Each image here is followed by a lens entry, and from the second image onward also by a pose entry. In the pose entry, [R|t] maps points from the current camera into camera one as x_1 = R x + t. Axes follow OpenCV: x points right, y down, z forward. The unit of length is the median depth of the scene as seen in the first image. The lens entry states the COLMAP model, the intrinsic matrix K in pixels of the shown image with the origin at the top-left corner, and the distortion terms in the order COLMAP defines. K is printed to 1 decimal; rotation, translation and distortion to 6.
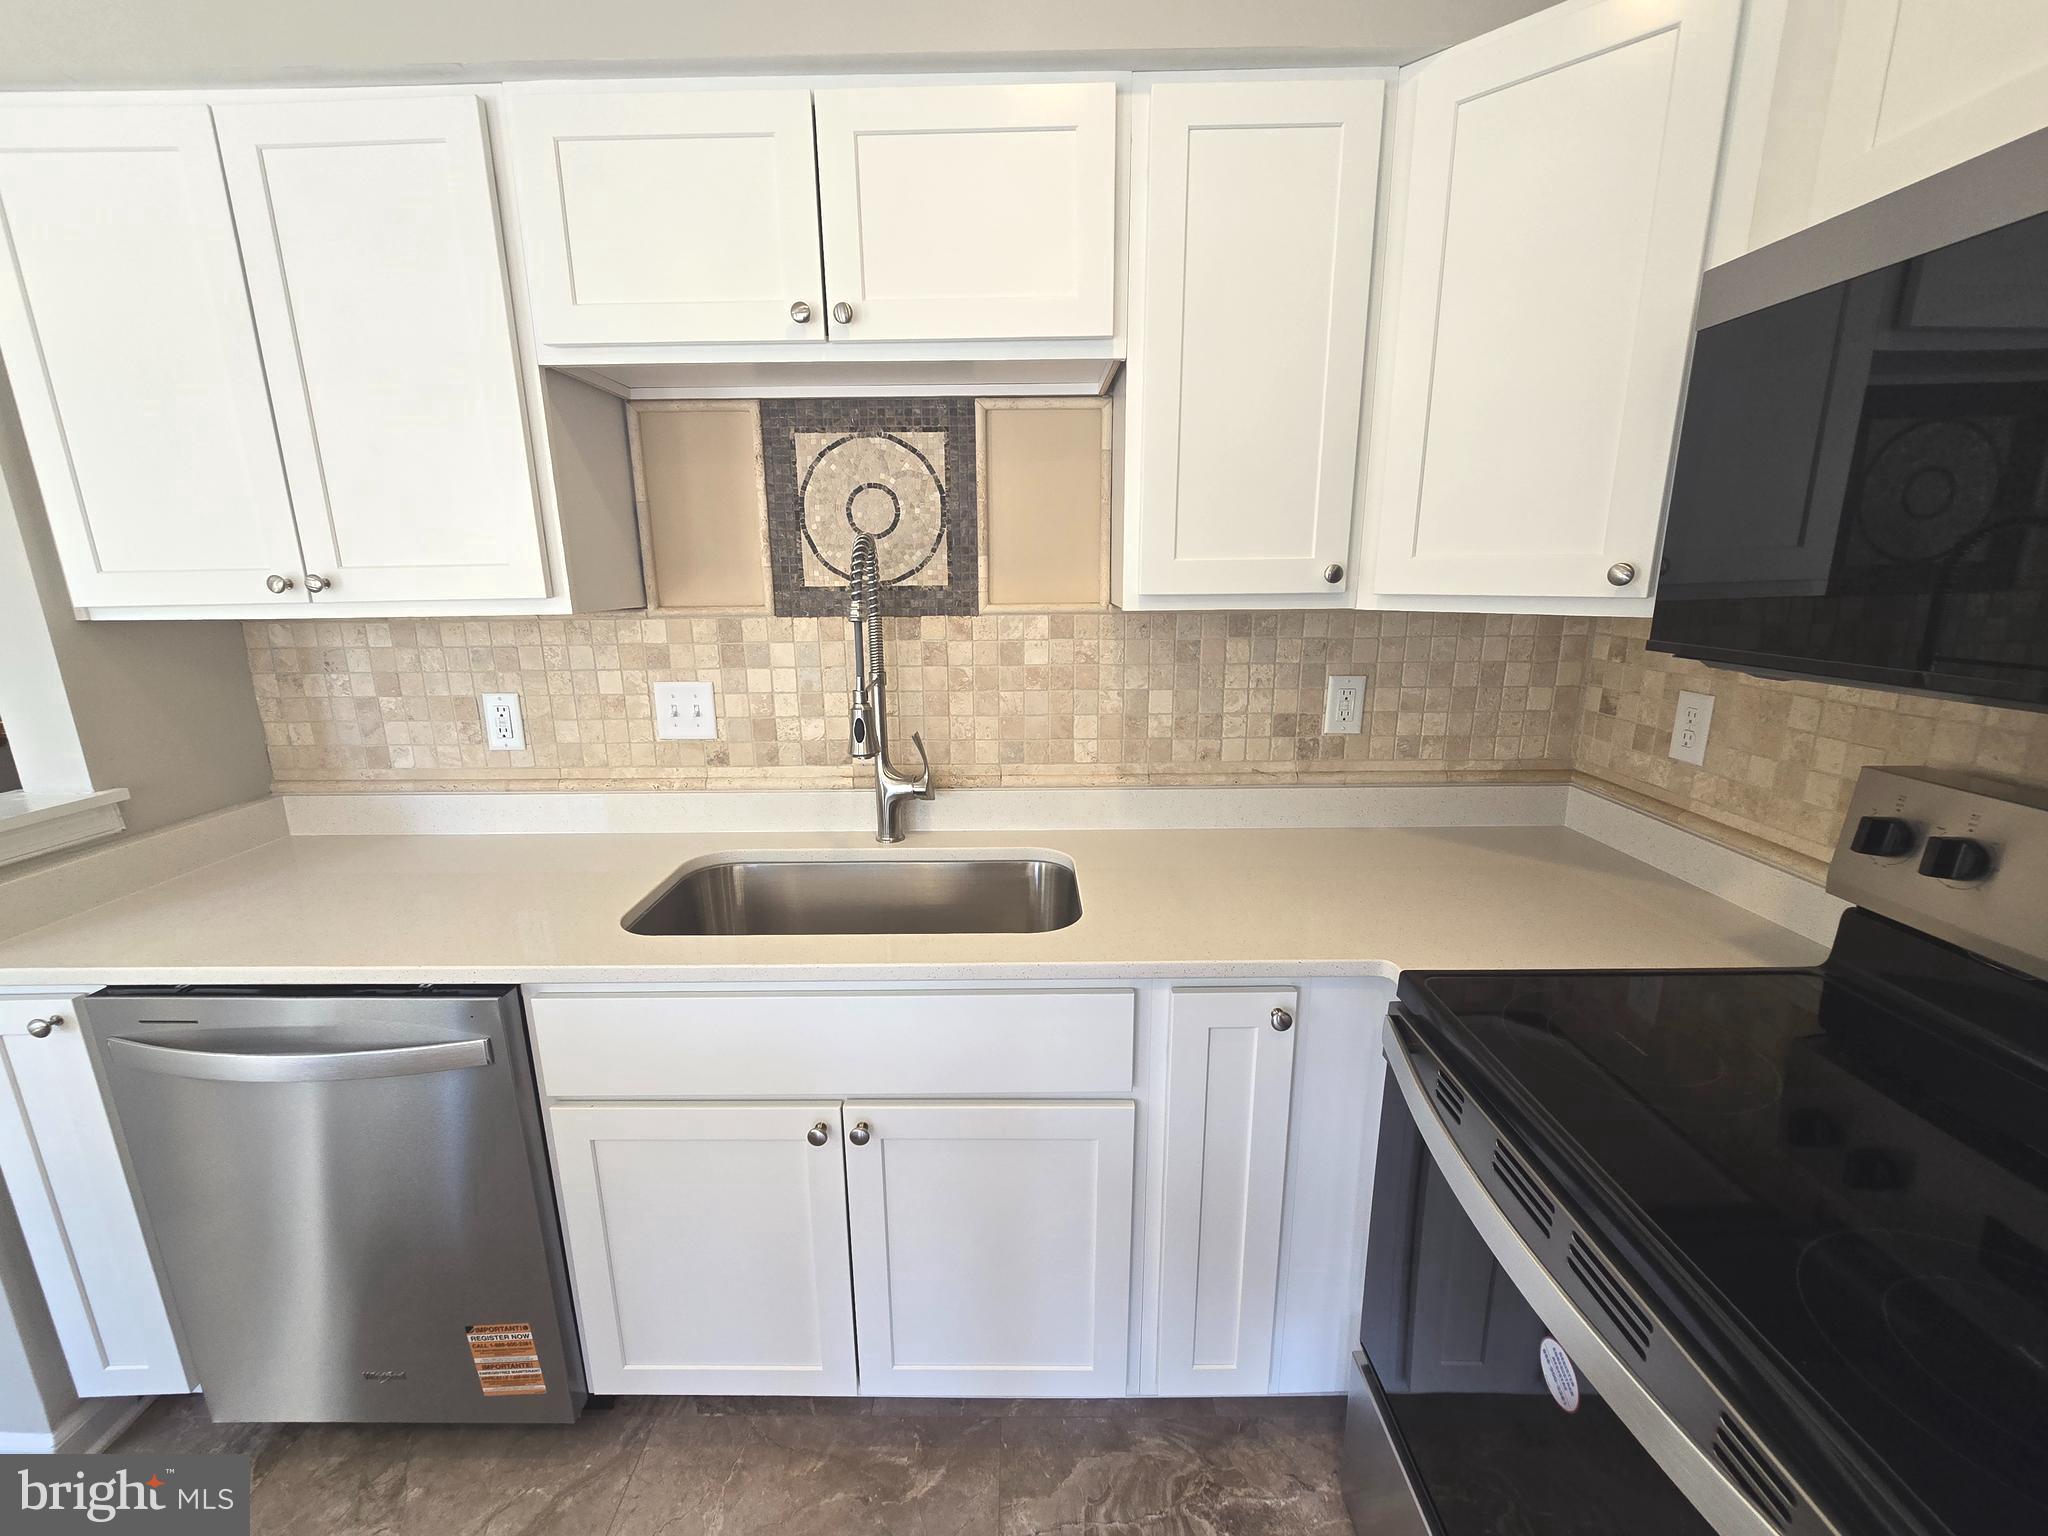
lens RADIAL K [[849.1, 0, 1012.4], [0, 849.1, 770.4], [0, 0, 1]] dist [-0.000282, -0.000478]
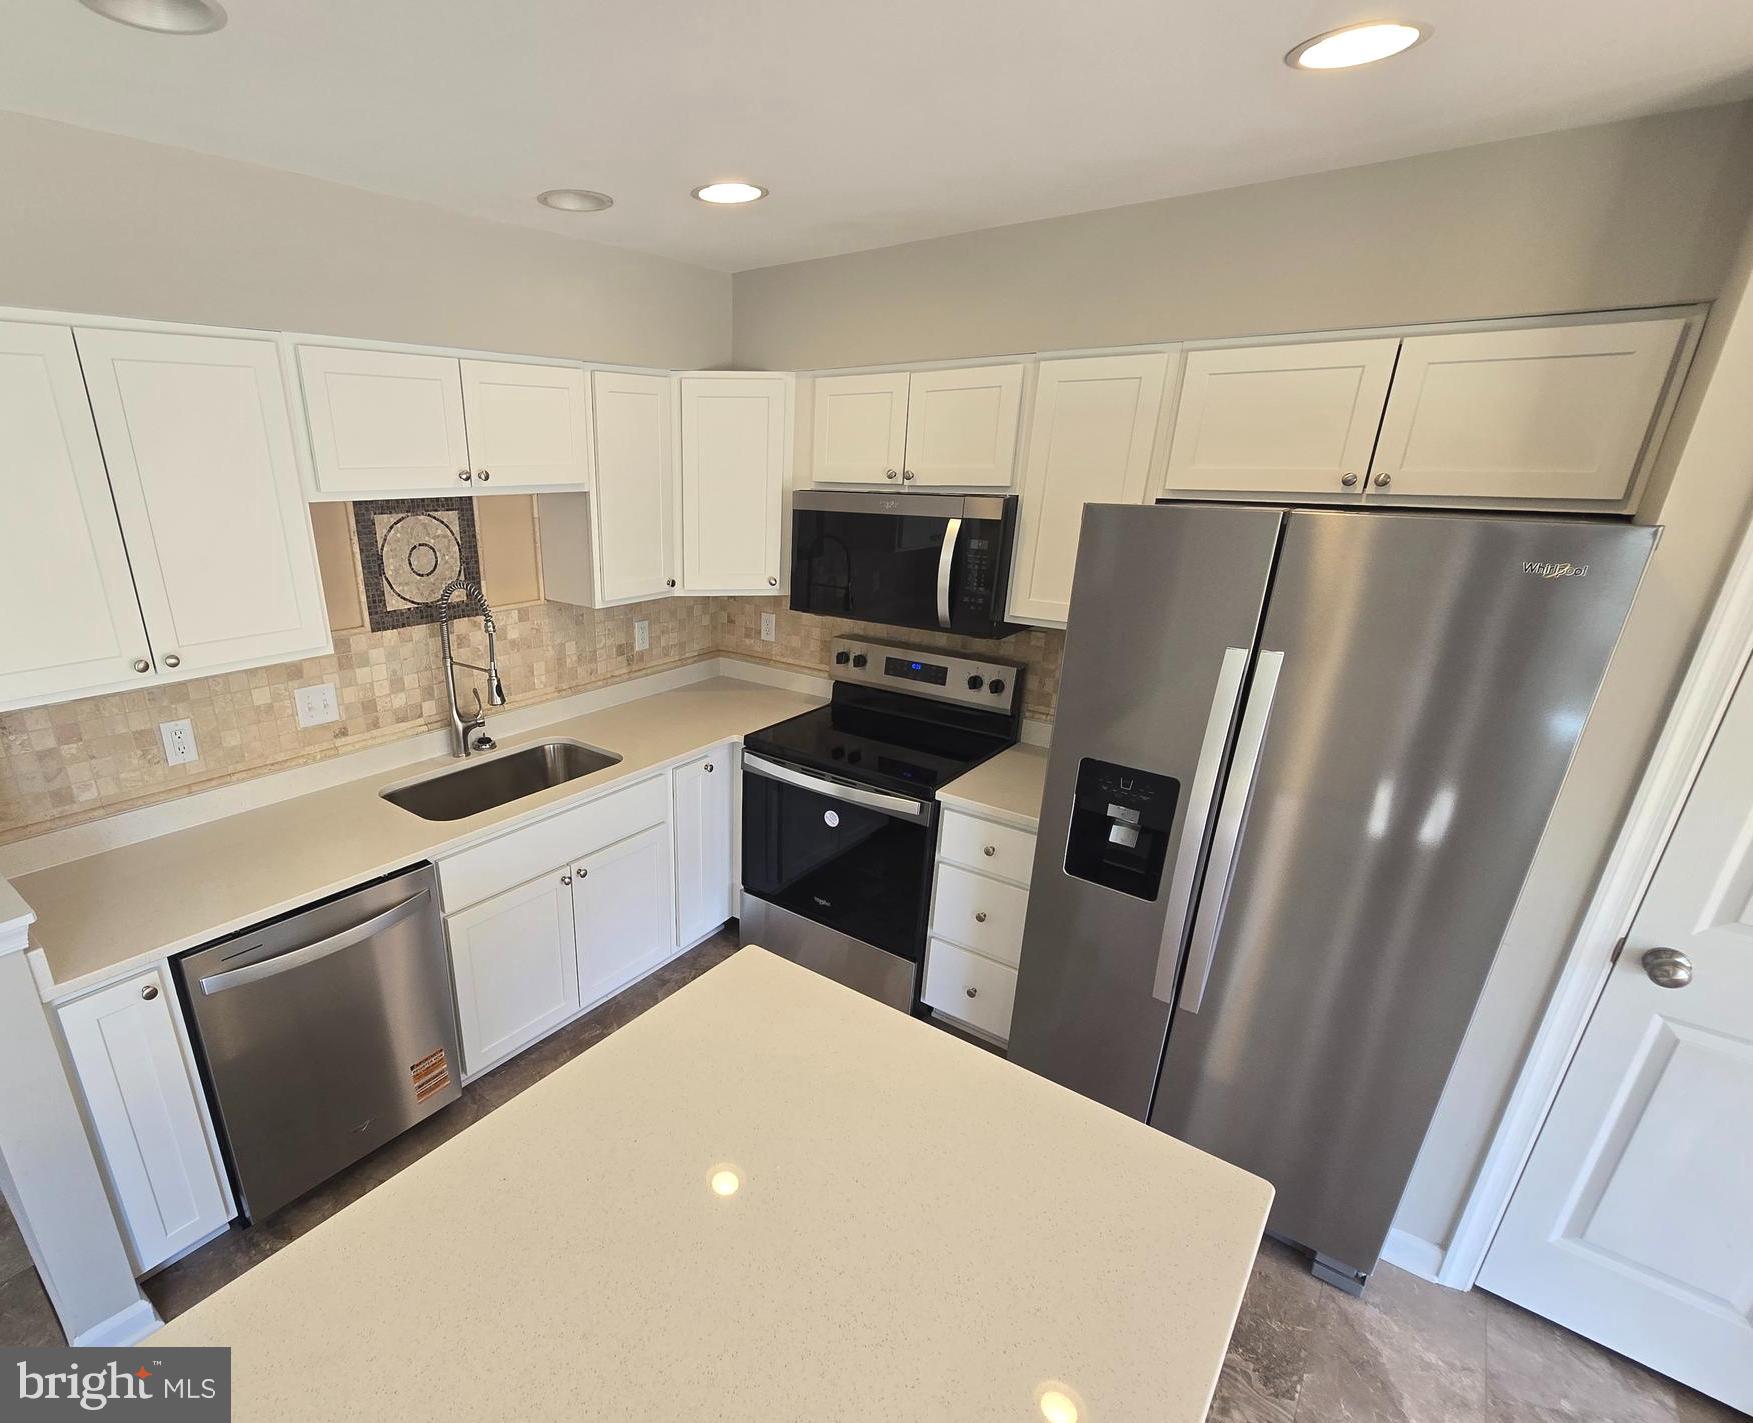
lens RADIAL K [[841.5, 0, 723.4], [0, 841.5, 767.7], [0, 0, 1]] dist [-0.004104, -0.000032]
pose [[0.648216, -0.257472, 0.716606, -1.017650], [0.168866, 0.966273, 0.194425, -0.132249], [-0.742496, -0.005019, 0.669832, -0.497094]]
